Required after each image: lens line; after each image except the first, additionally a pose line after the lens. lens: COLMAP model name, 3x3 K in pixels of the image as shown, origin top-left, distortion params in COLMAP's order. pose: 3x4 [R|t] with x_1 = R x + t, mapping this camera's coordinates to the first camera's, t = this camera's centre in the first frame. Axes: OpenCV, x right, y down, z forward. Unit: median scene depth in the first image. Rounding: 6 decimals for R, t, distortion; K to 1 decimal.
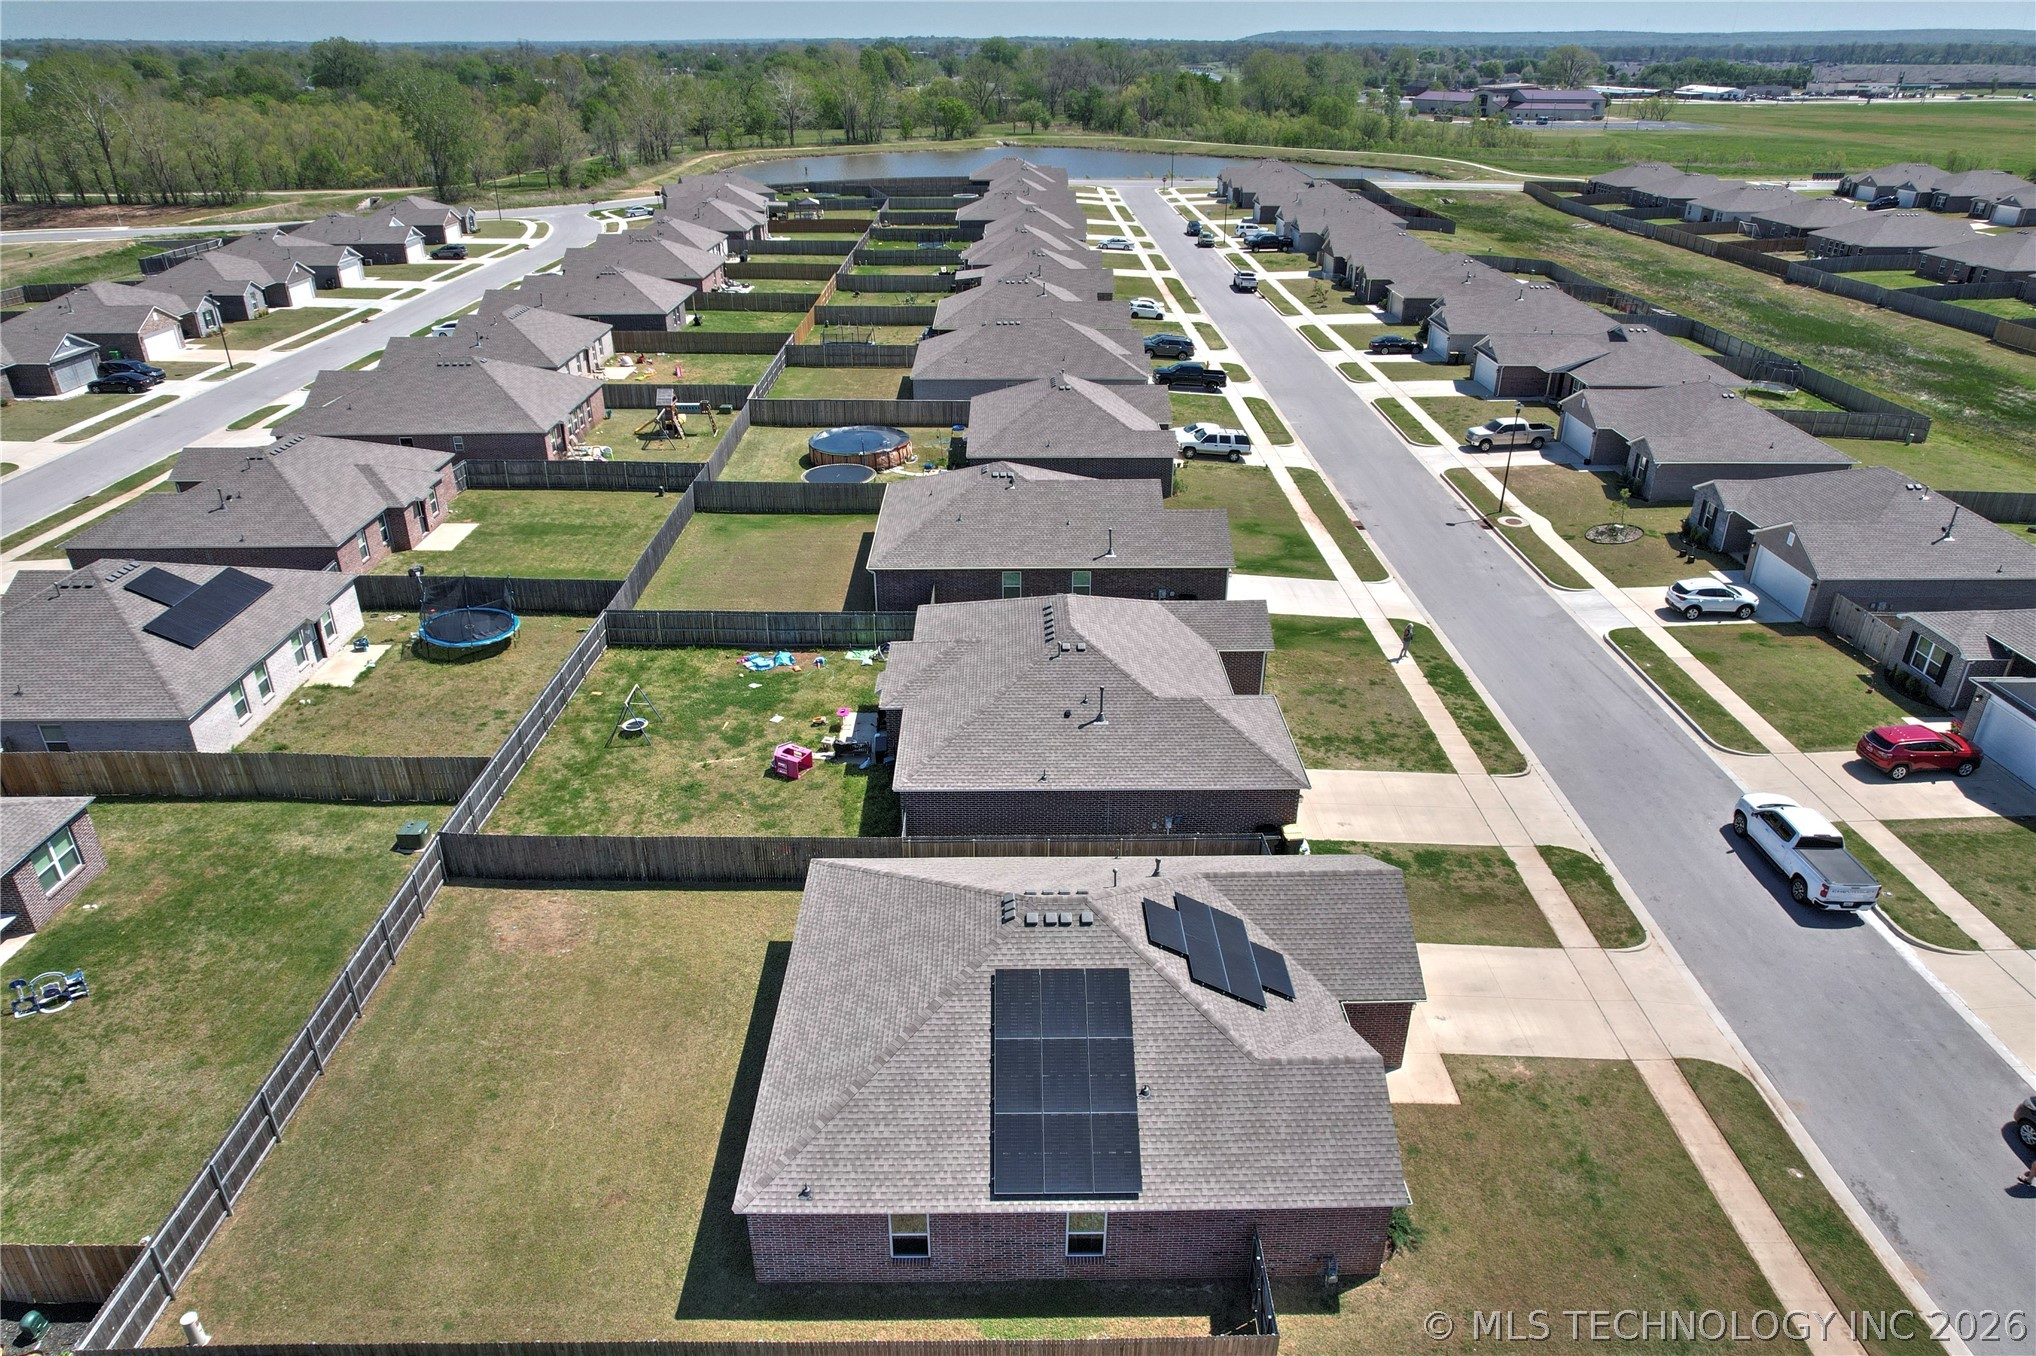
lens RADIAL K [[1301.4, 0, 1013.0], [0, 1301.4, 674.6], [0, 0, 1]] dist [-0.075407, 0.064401]
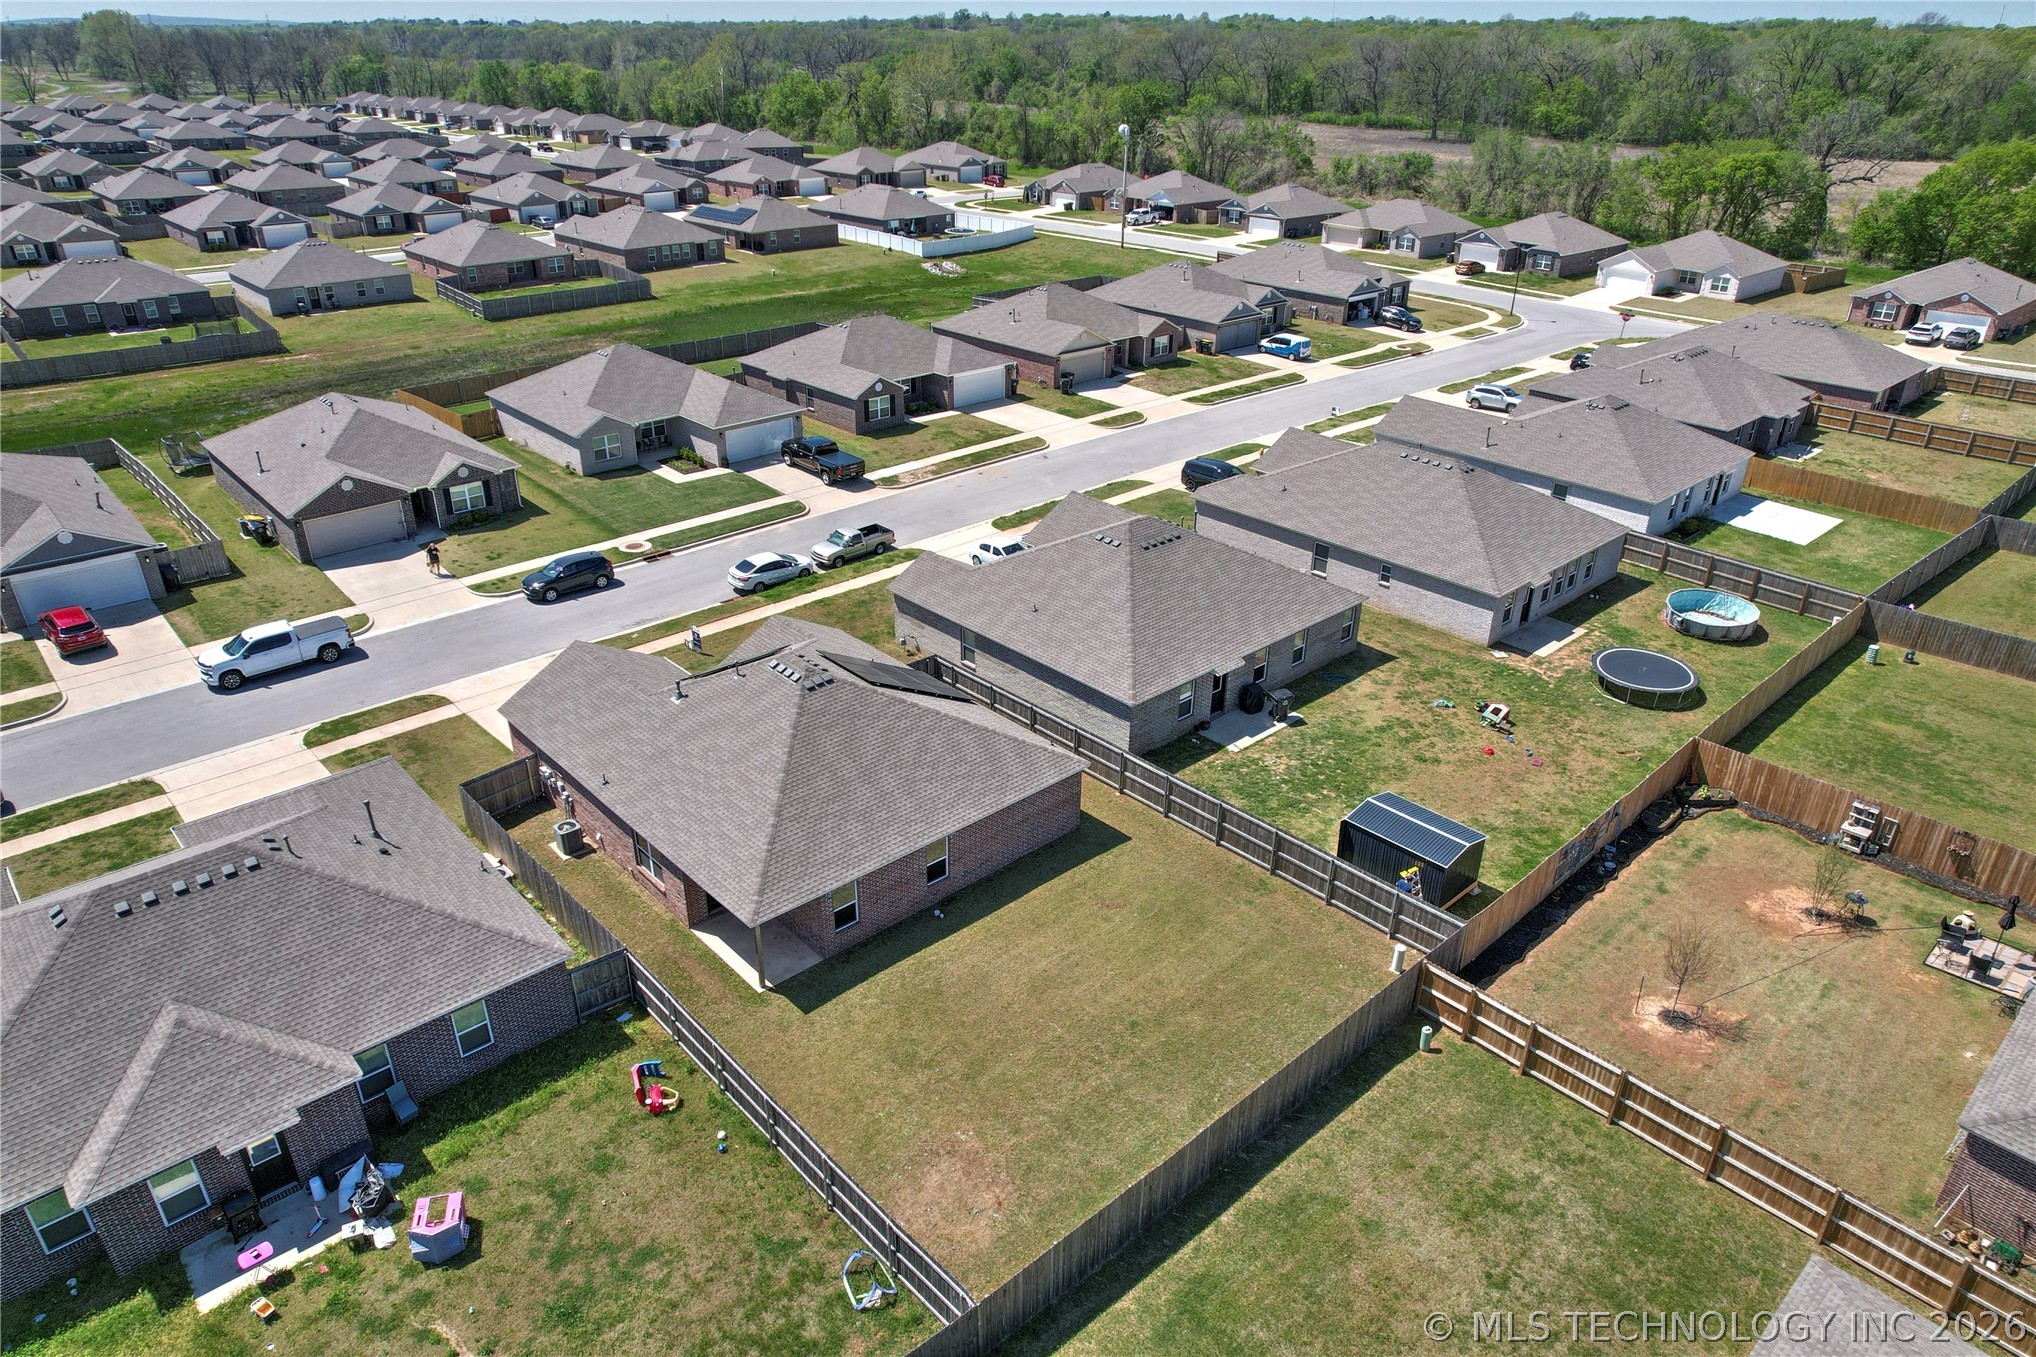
lens RADIAL K [[1301.4, 0, 1013.0], [0, 1301.4, 675.1], [0, 0, 1]] dist [-0.075407, 0.064401]
pose [[-0.663342, -0.341683, 0.665755, -0.587707], [0.322165, 0.672603, 0.666195, -0.371754], [-0.675416, 0.656398, -0.336087, 0.766078]]
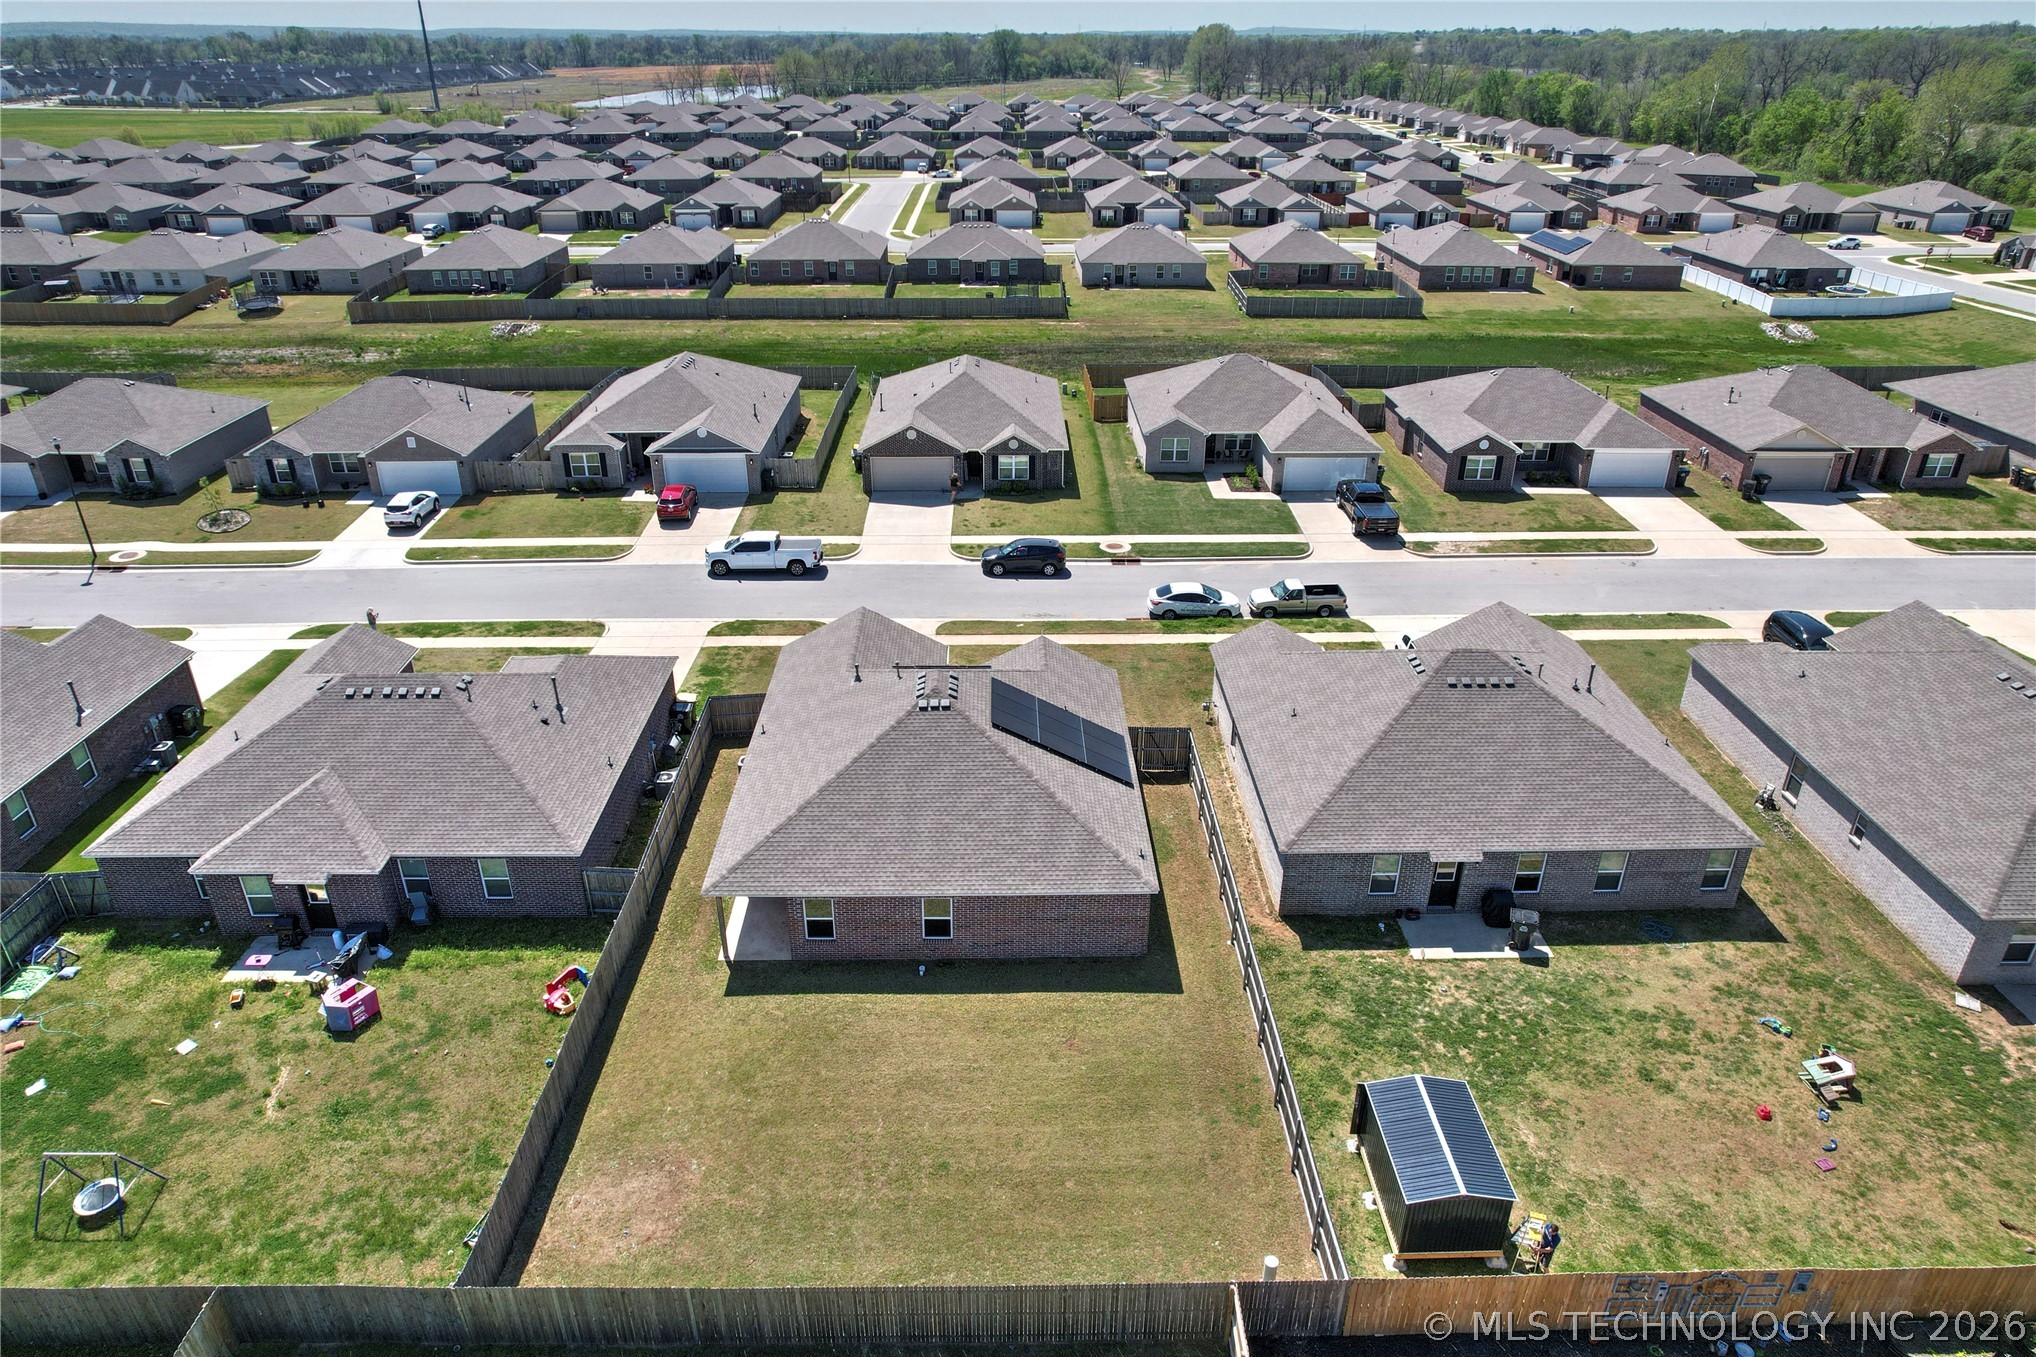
lens RADIAL K [[1301.4, 0, 1013.0], [0, 1301.4, 675.1], [0, 0, 1]] dist [-0.075407, 0.064401]
pose [[-0.000609, -0.447273, 0.894398, -0.671713], [0.441695, 0.802302, 0.401518, -0.192770], [-0.897165, 0.395295, 0.197069, 0.391780]]
